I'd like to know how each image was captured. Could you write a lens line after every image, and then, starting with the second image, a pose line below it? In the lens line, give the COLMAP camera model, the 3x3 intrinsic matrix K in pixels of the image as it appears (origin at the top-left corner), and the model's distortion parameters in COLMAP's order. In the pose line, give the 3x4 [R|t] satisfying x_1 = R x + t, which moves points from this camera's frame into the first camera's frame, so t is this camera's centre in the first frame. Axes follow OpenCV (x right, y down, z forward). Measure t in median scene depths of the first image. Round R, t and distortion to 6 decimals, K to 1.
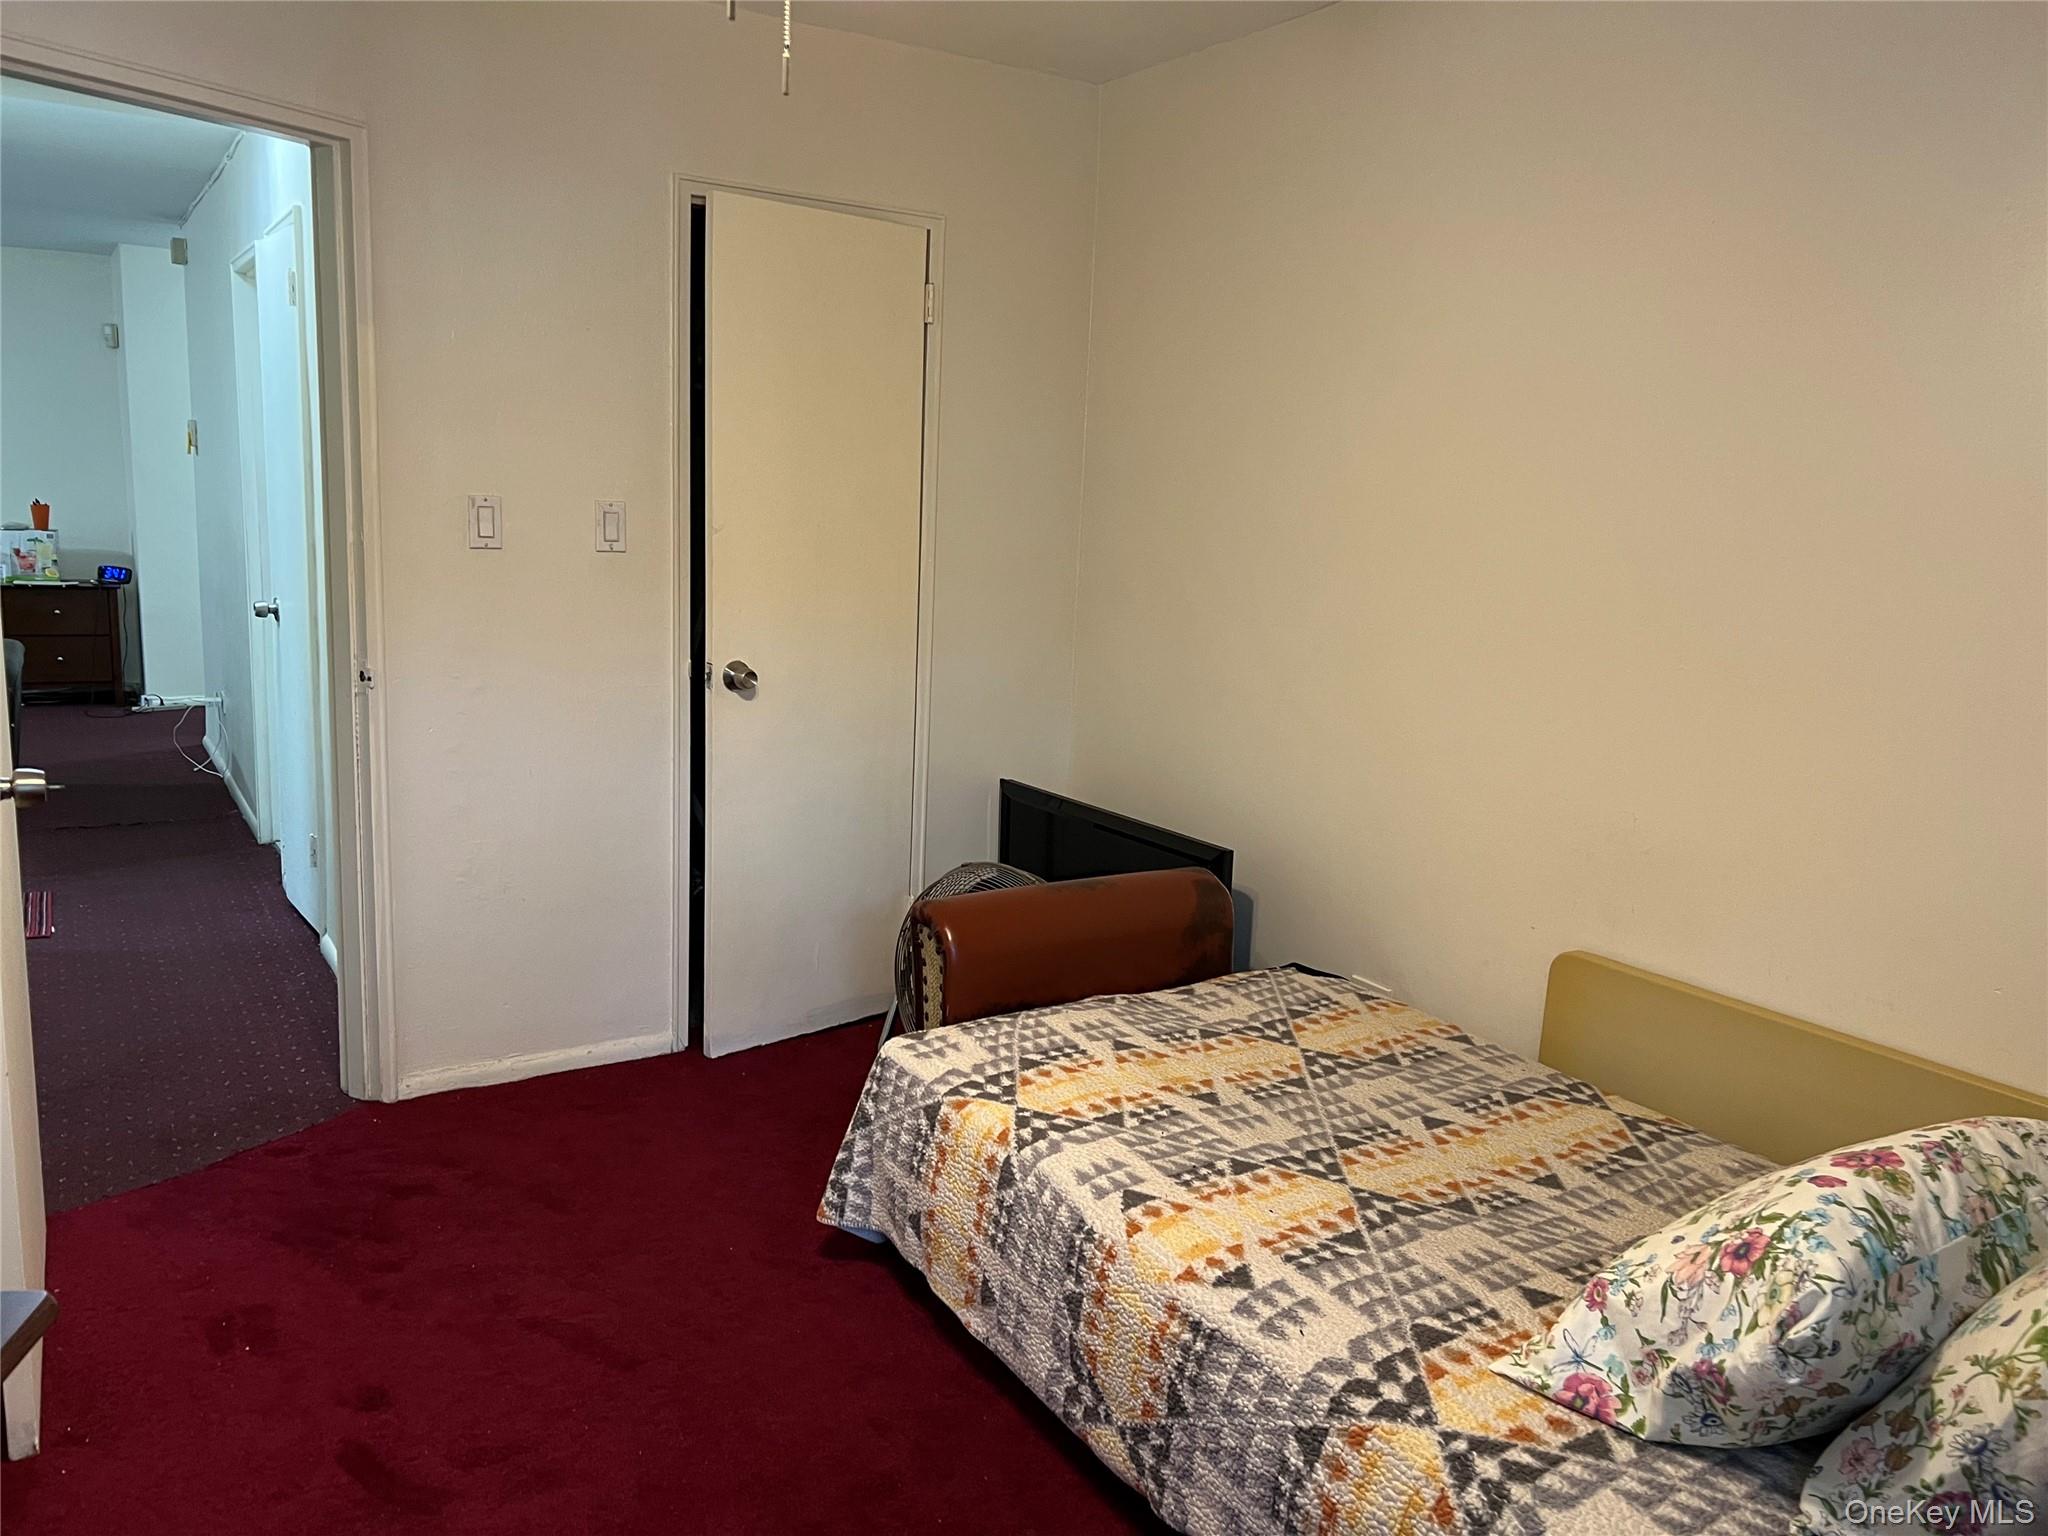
lens RADIAL K [[1527.1, 0, 1024.0], [0, 1527.1, 768.0], [0, 0, 1]] dist [0.000923, -0.000145]
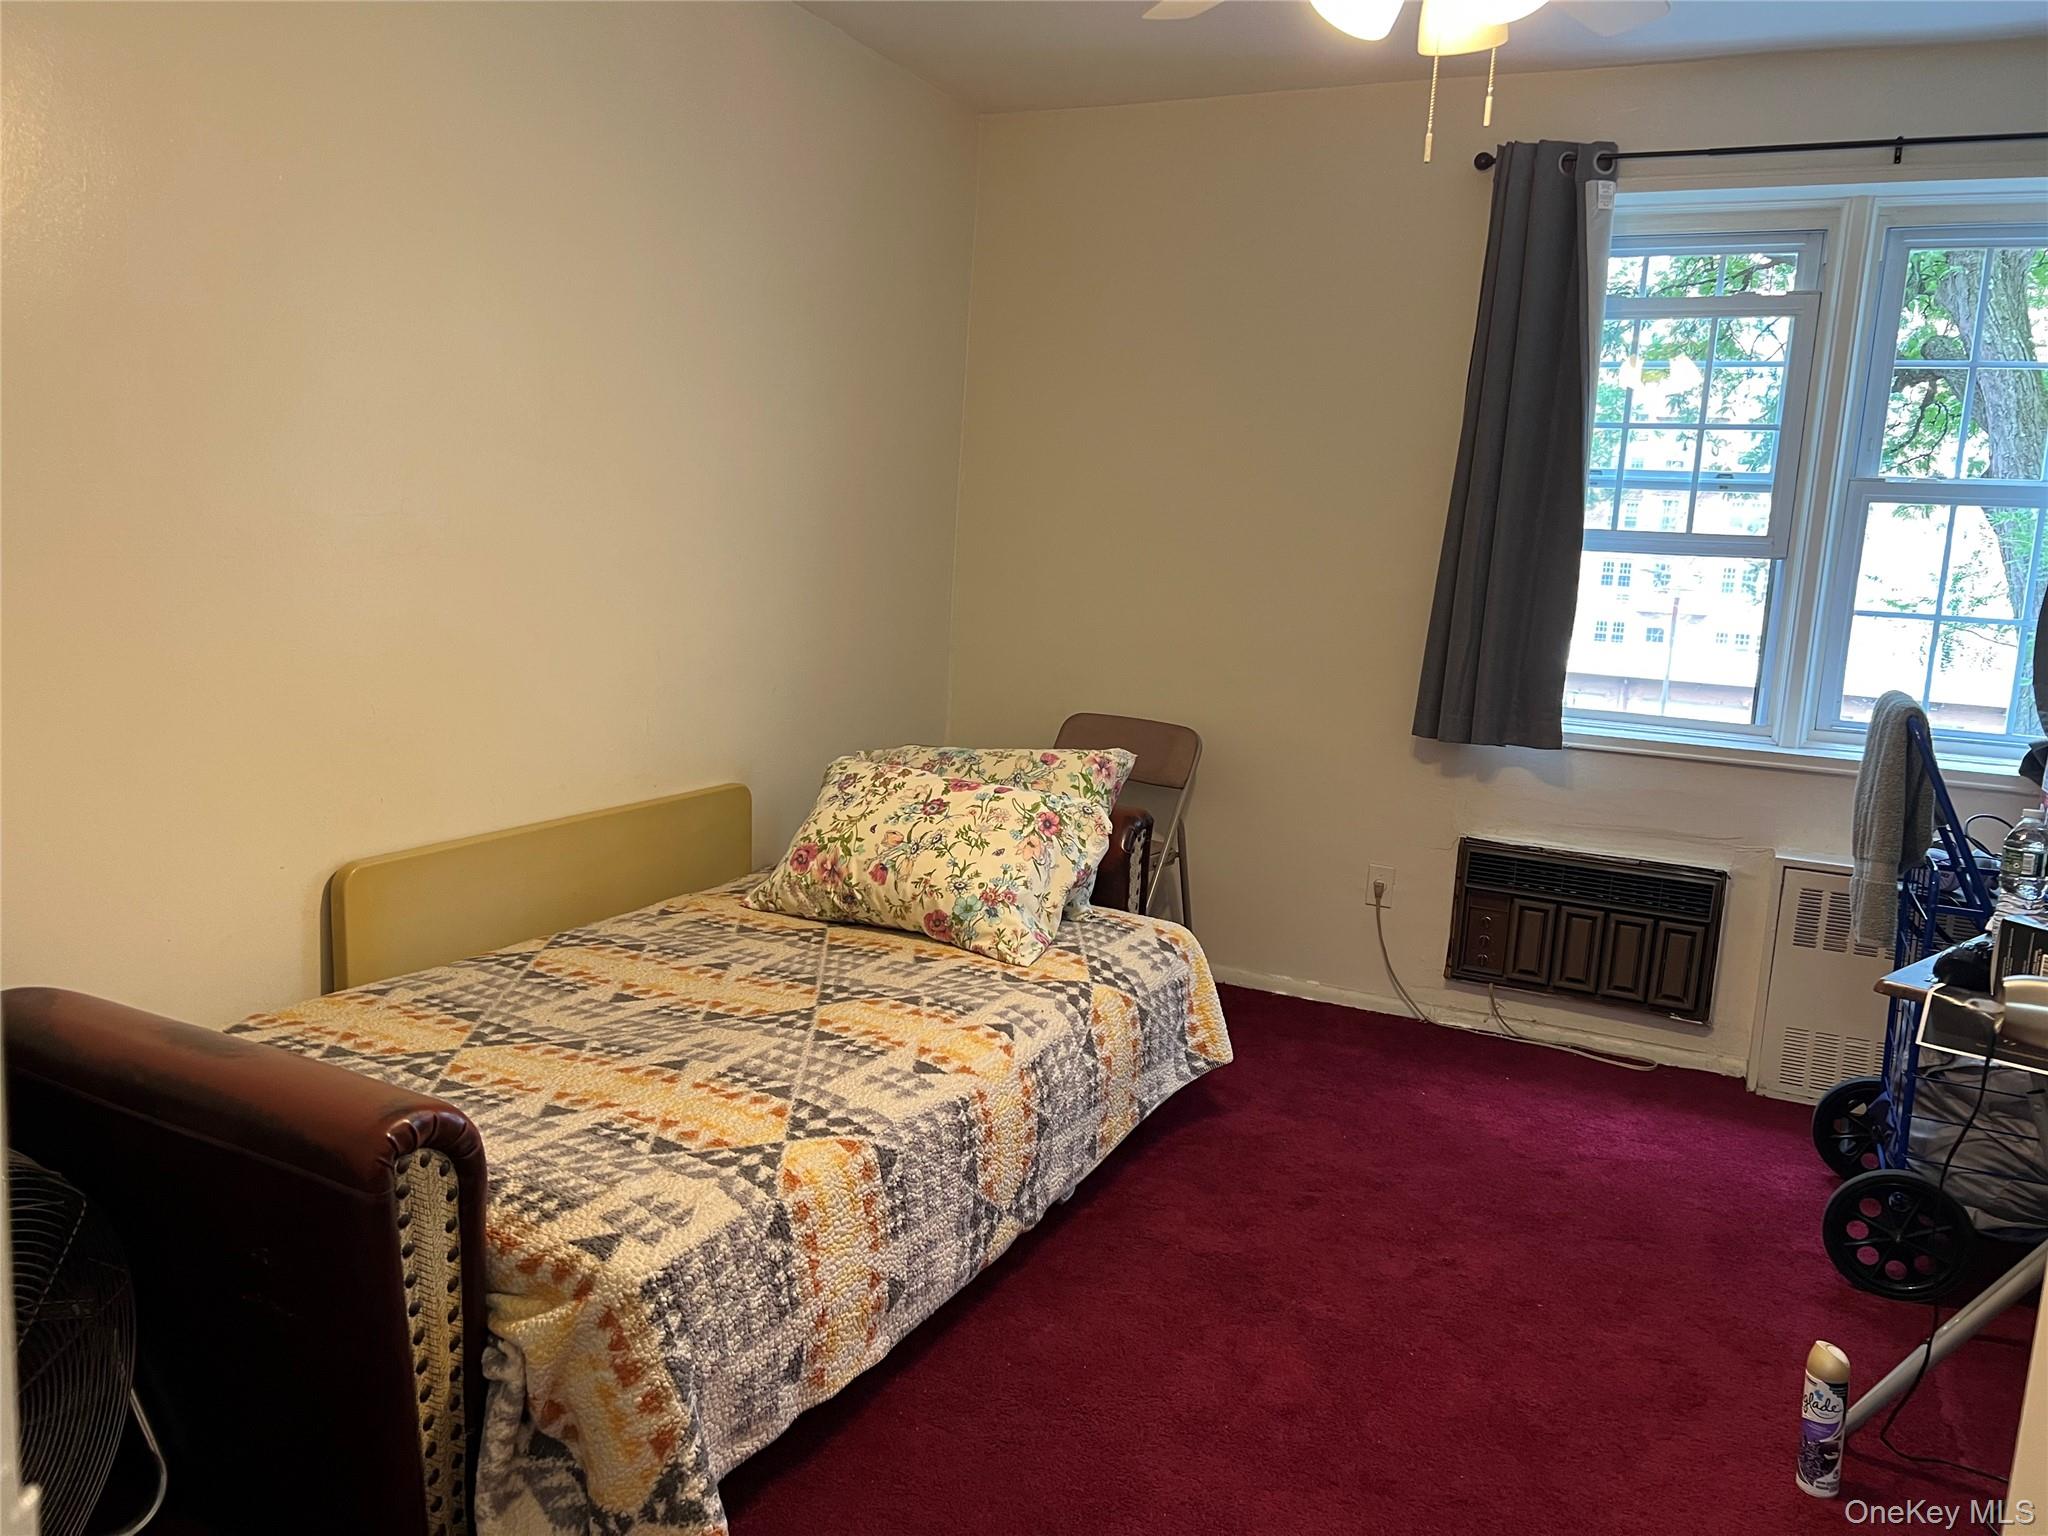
lens RADIAL K [[1527.1, 0, 1024.0], [0, 1527.1, 768.0], [0, 0, 1]] dist [0.000923, -0.000145]
pose [[-0.544425, -0.198897, 0.814887, -0.770469], [0.062483, 0.959165, 0.275858, -0.212565], [-0.836479, 0.201100, -0.509766, 1.366555]]
